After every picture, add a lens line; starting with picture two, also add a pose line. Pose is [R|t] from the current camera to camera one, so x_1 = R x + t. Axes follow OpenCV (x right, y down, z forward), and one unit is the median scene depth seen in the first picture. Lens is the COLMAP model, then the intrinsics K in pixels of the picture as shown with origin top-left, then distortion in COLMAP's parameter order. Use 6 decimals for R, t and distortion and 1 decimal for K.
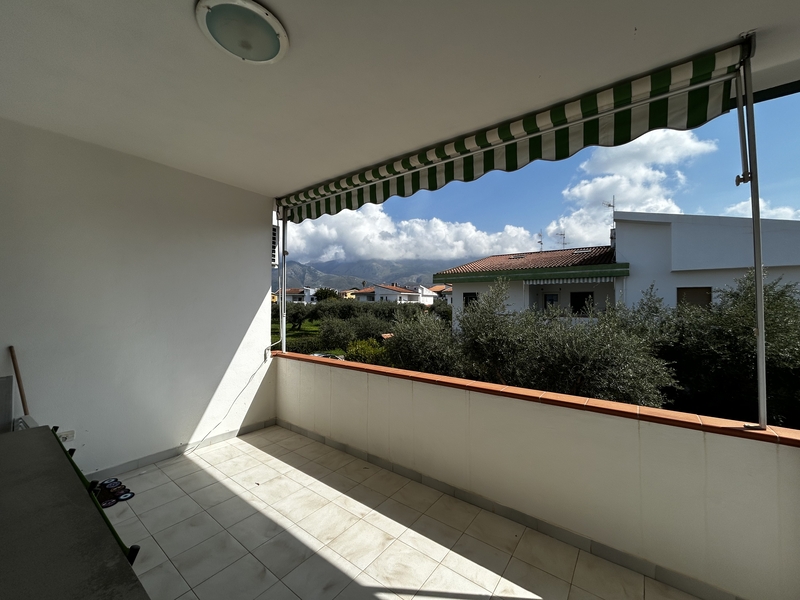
lens RADIAL K [[320.7, 0, 399.2], [0, 320.7, 297.4], [0, 0, 1]] dist [-0.000684, 0.000102]
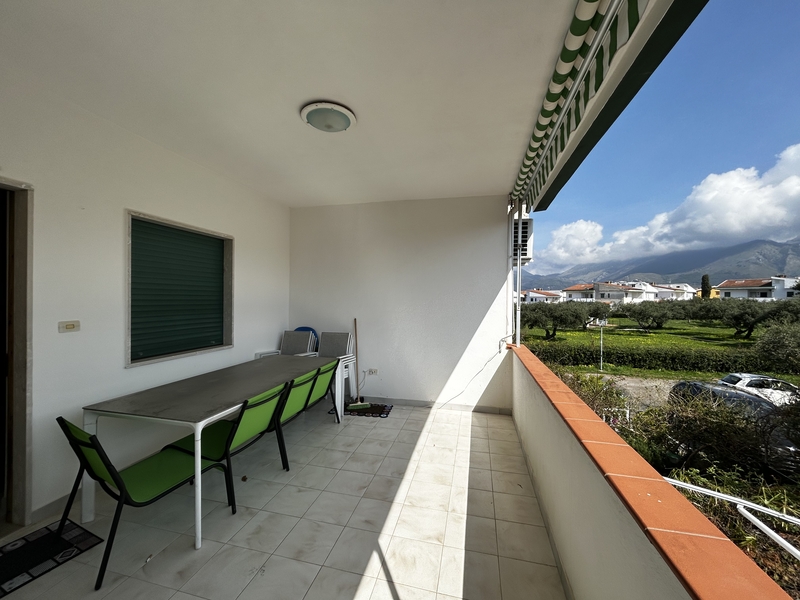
lens RADIAL K [[320.7, 0, 398.3], [0, 320.7, 298.7], [0, 0, 1]] dist [-0.000684, 0.000102]
pose [[0.396813, -0.002453, -0.917896, 0.085167], [0.014421, 0.999890, 0.003563, 0.002962], [0.917786, -0.014651, 0.396805, 0.055130]]
